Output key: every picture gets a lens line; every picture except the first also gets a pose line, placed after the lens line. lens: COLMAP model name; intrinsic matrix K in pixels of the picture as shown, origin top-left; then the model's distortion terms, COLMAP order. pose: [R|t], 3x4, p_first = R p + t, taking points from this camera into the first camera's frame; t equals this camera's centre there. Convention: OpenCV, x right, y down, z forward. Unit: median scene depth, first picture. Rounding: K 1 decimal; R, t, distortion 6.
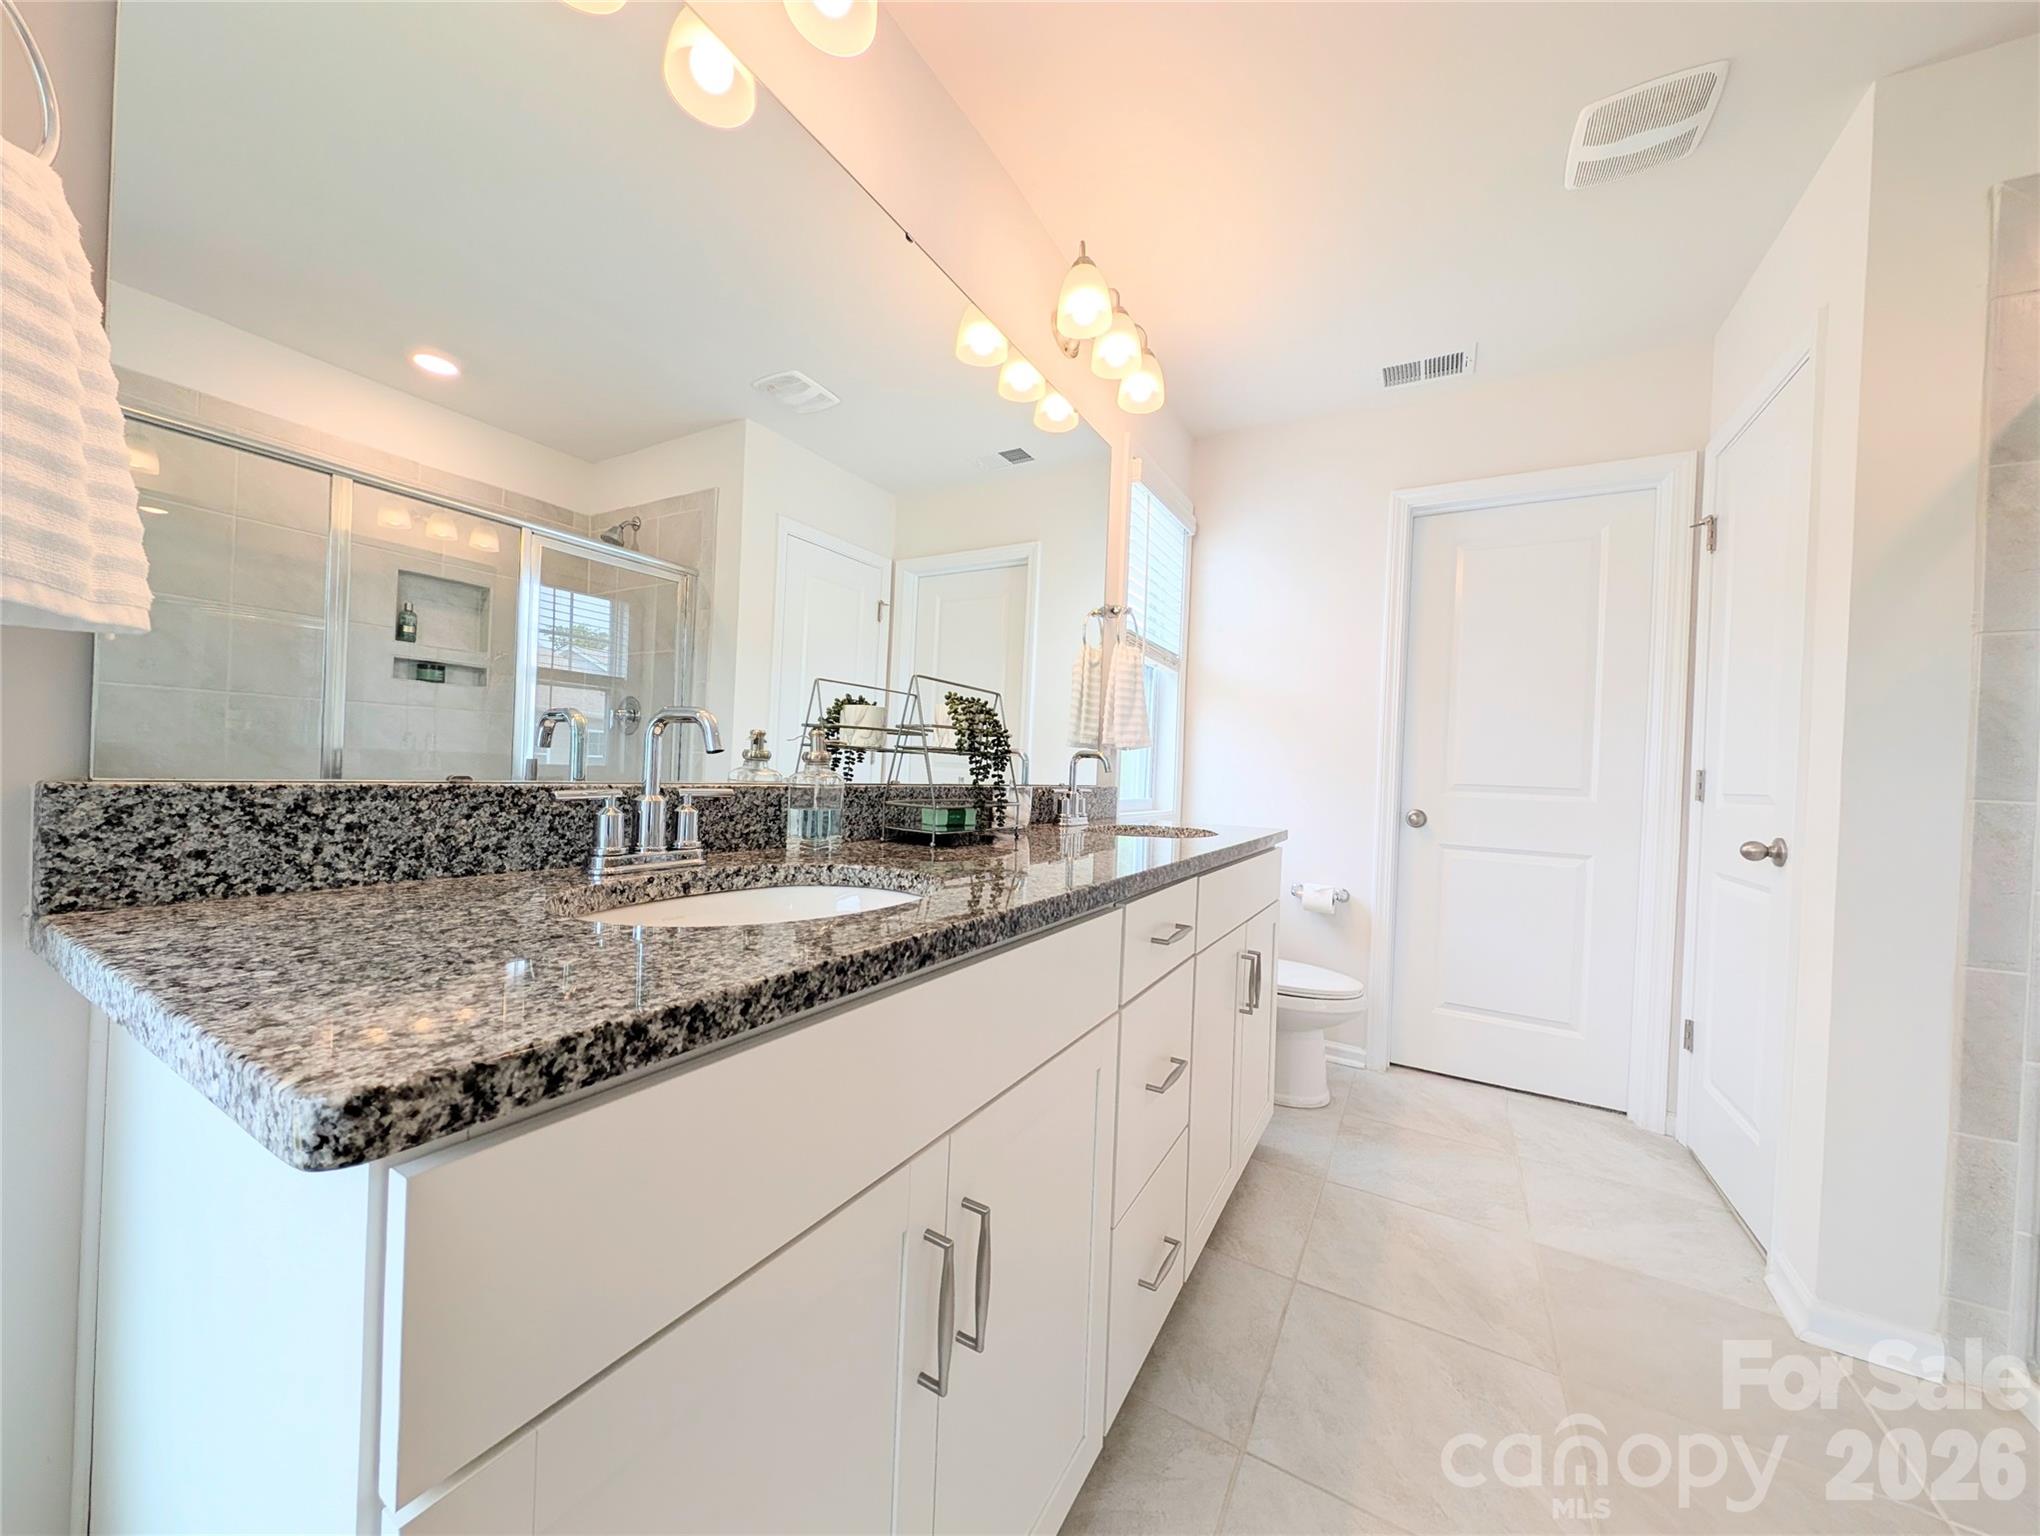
lens RADIAL K [[728.0, 0, 1016.4], [0, 728.0, 774.6], [0, 0, 1]] dist [0.004859, -0.001764]
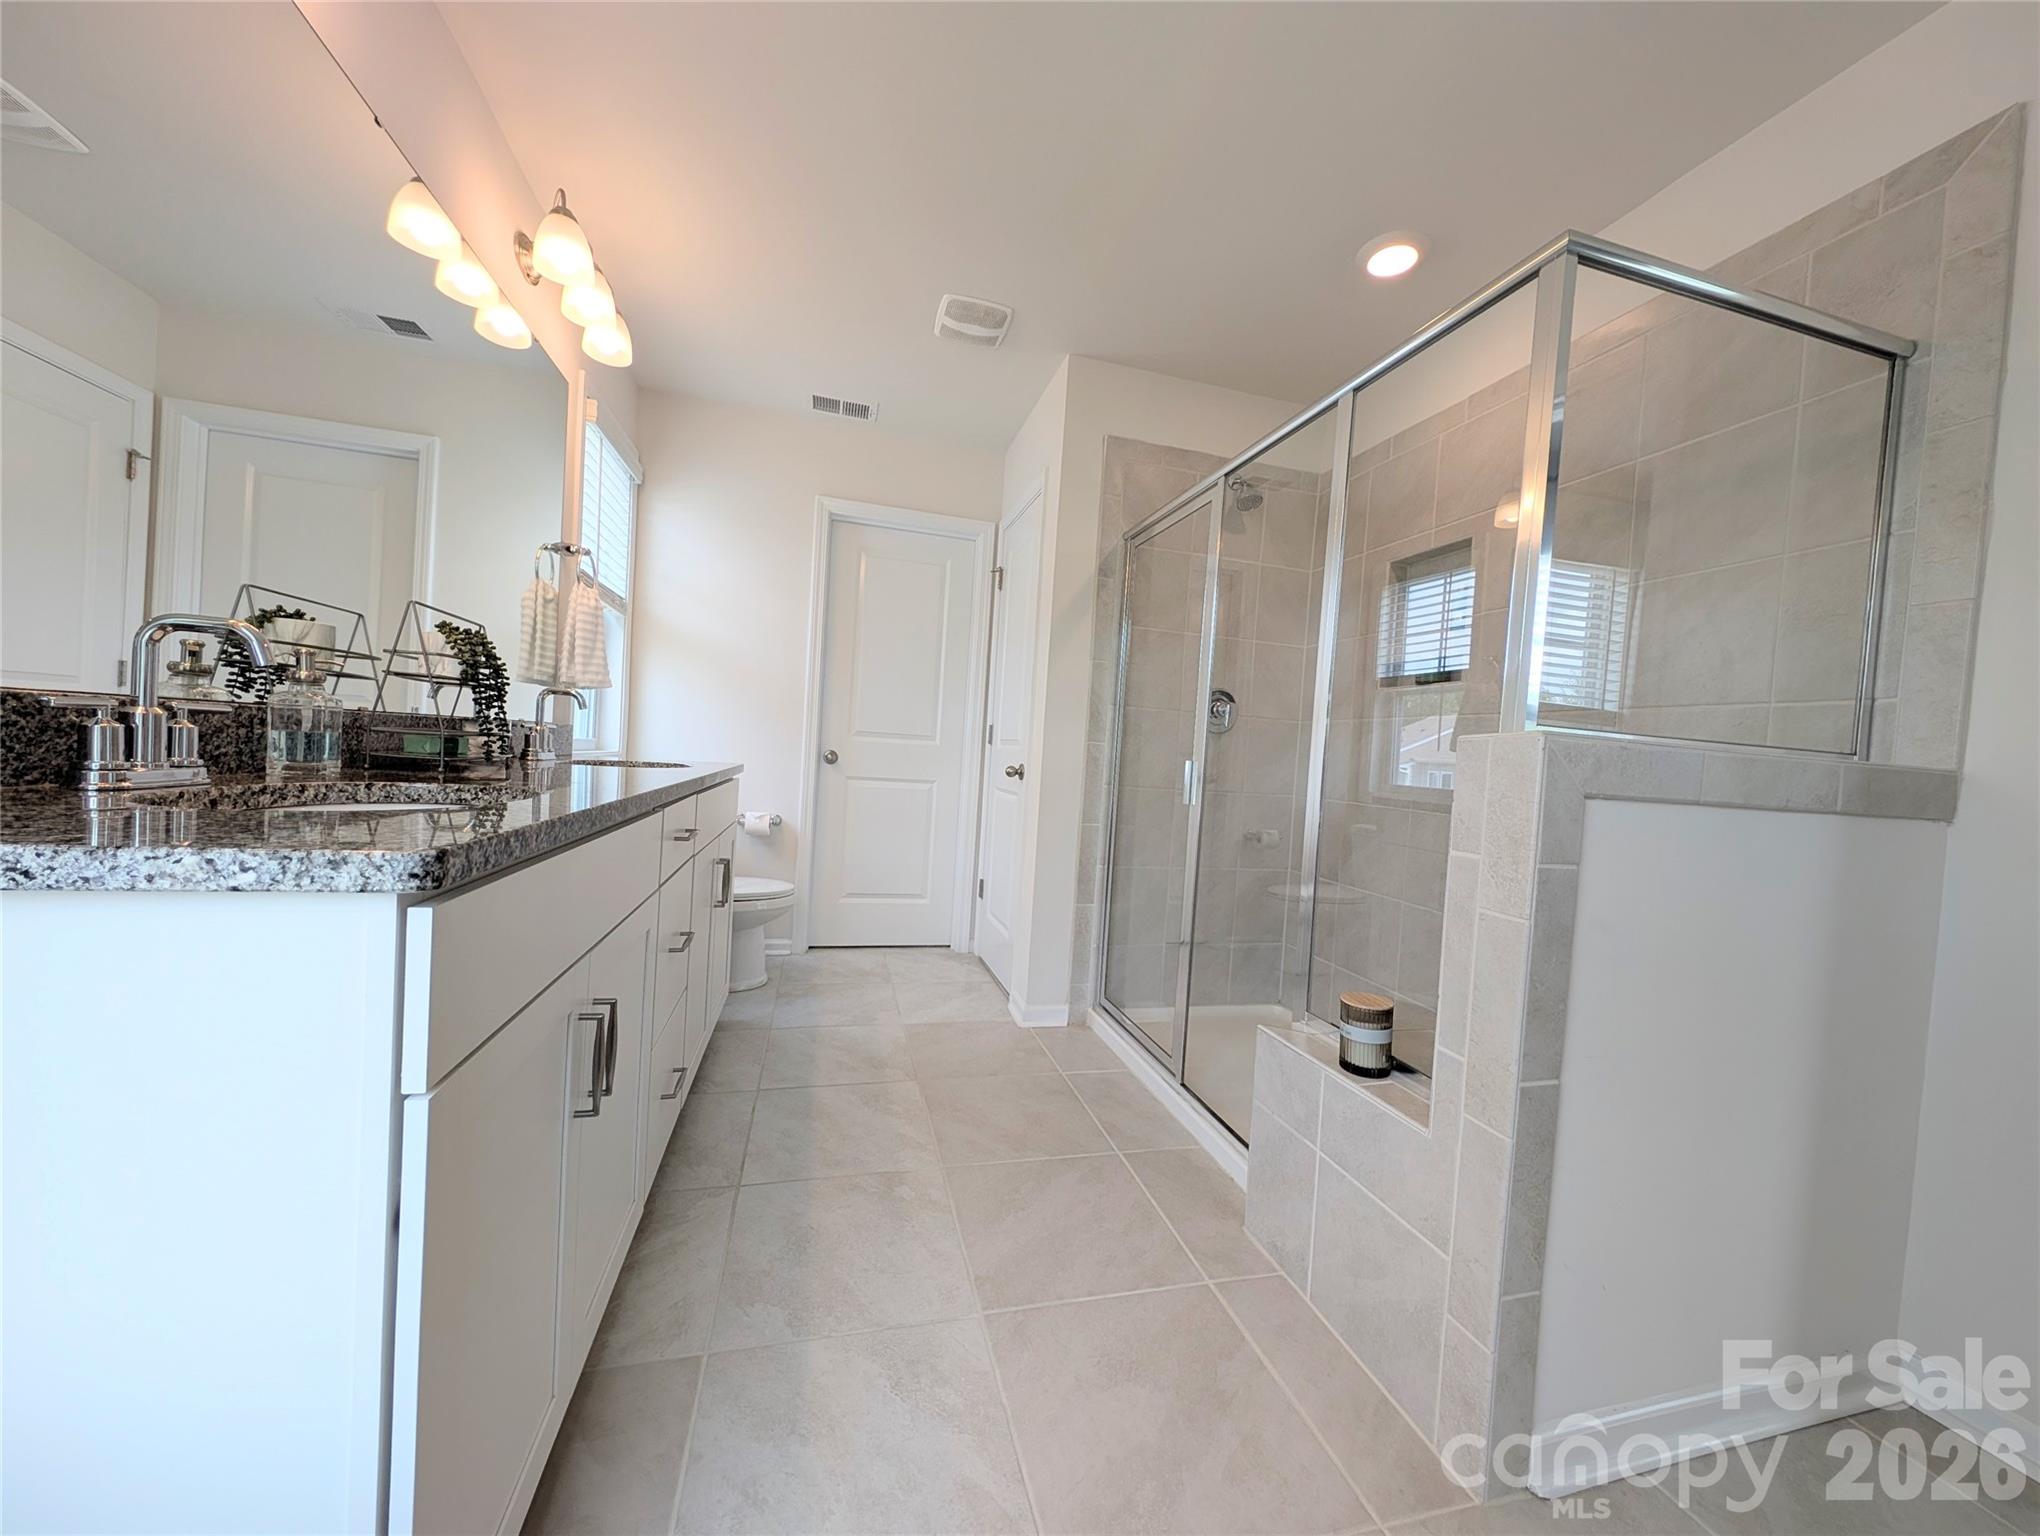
lens RADIAL K [[728.0, 0, 1026.8], [0, 728.0, 772.5], [0, 0, 1]] dist [0.004859, -0.001764]
pose [[0.700119, -0.015818, 0.713851, -0.247128], [-0.030383, 0.998189, 0.051918, 0.018723], [-0.713379, -0.058038, 0.698371, -0.290718]]
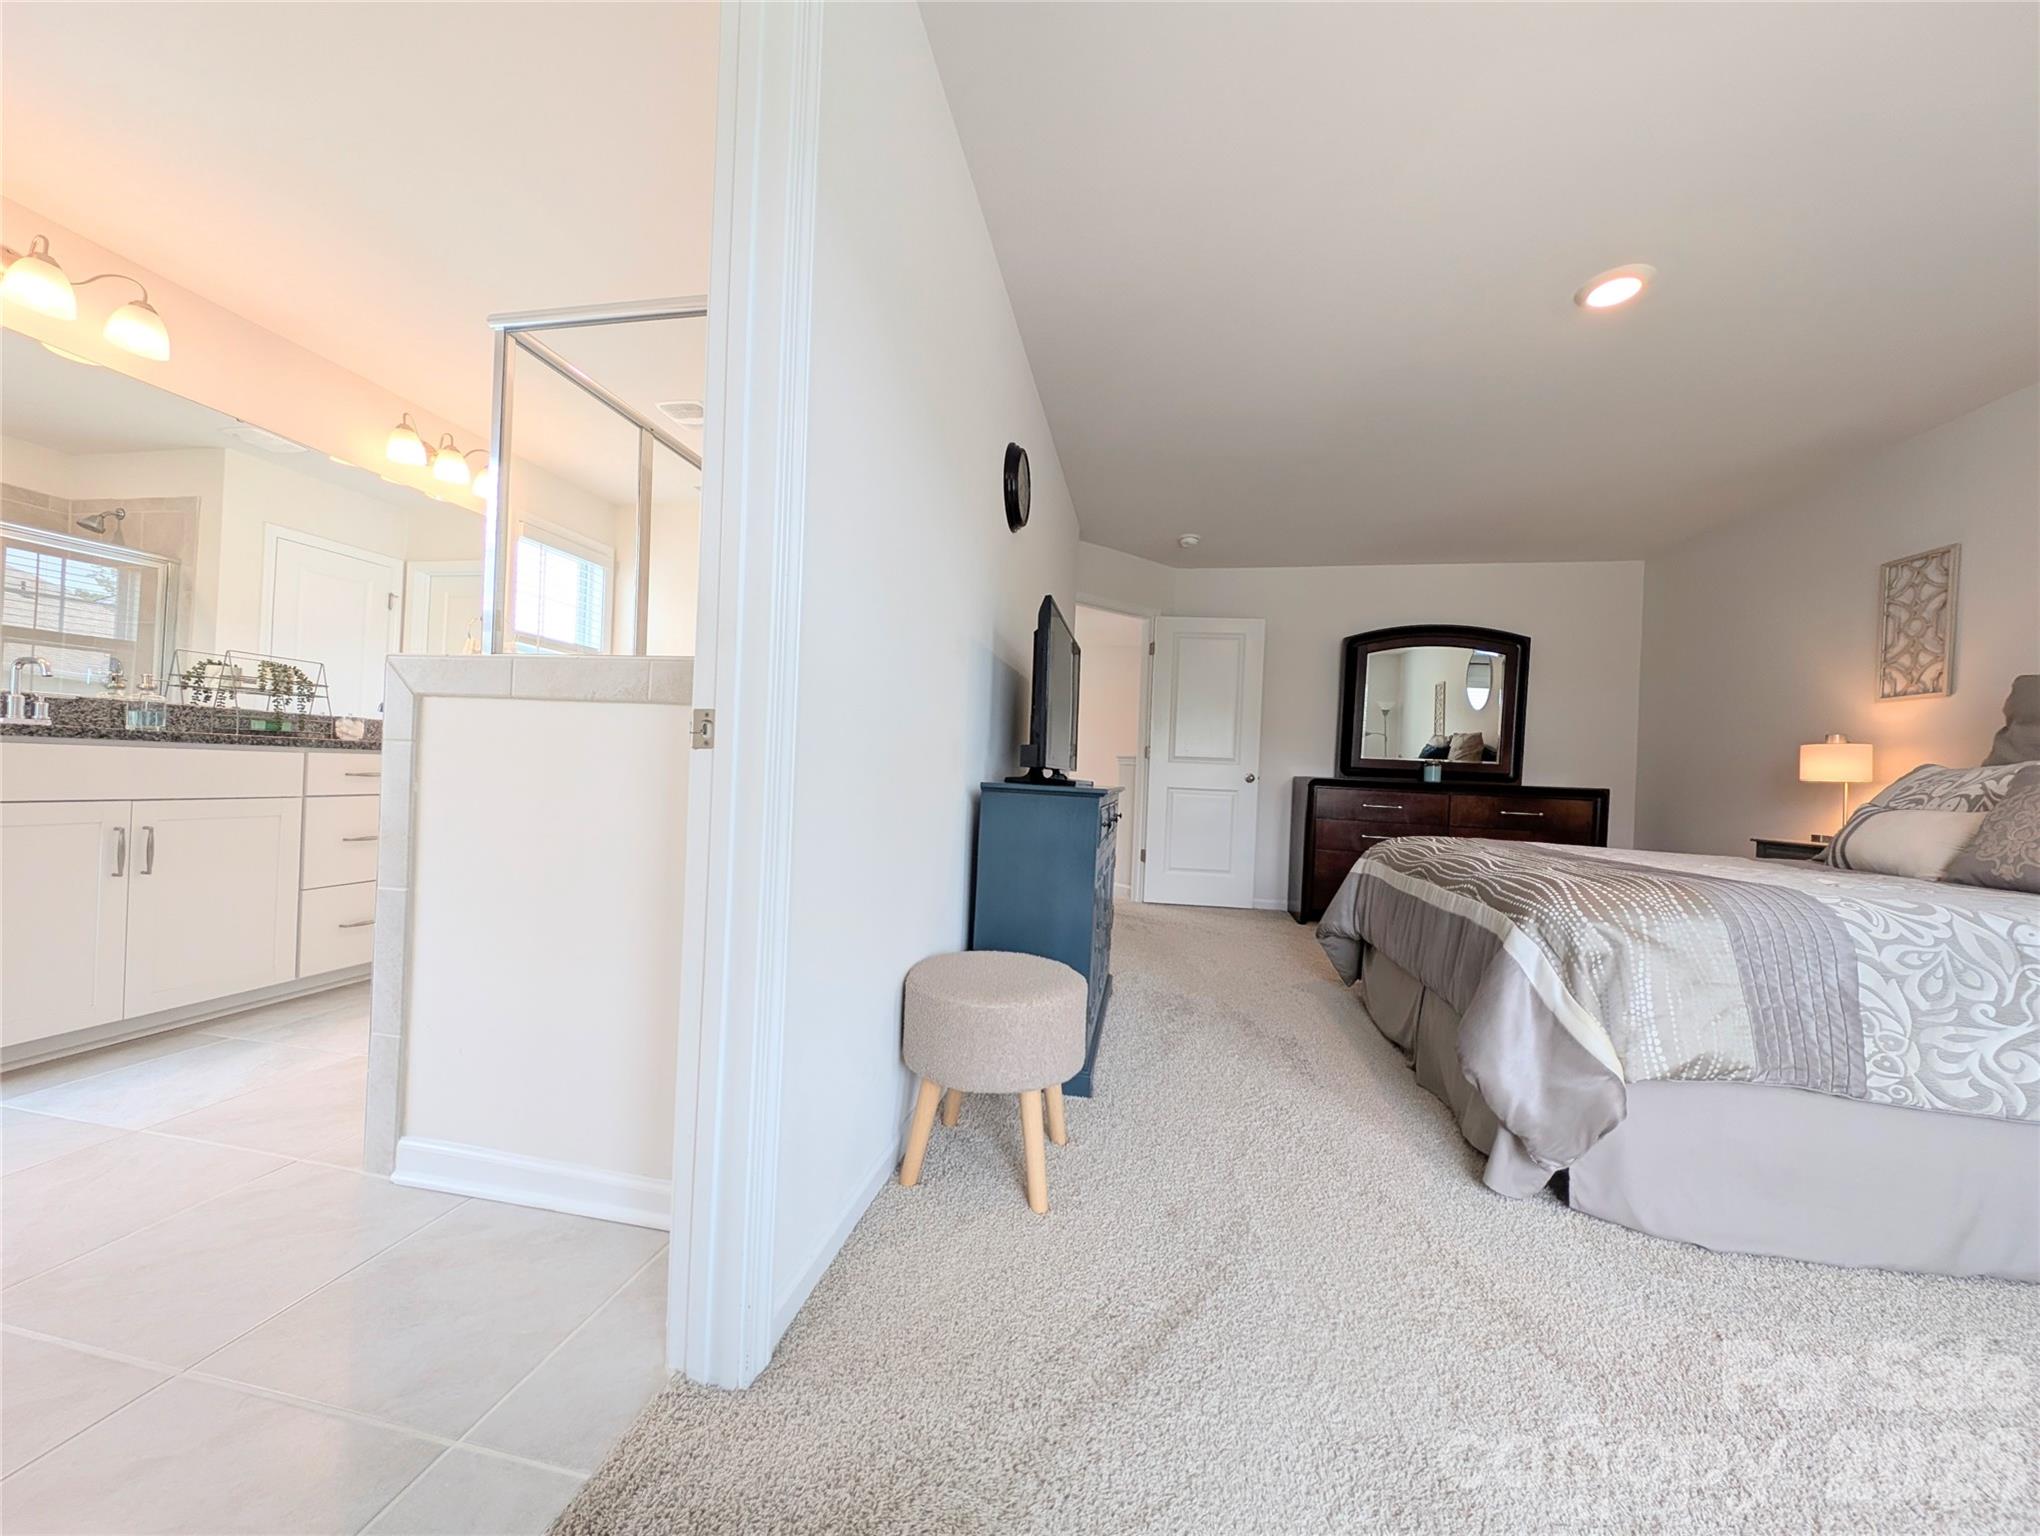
lens RADIAL K [[728.0, 0, 1024.2], [0, 728.0, 771.1], [0, 0, 1]] dist [0.004859, -0.001764]
pose [[0.944589, -0.001848, 0.328250, 1.165056], [0.000253, 0.999988, 0.004902, 0.170954], [-0.328255, -0.004547, 0.944578, -1.487364]]
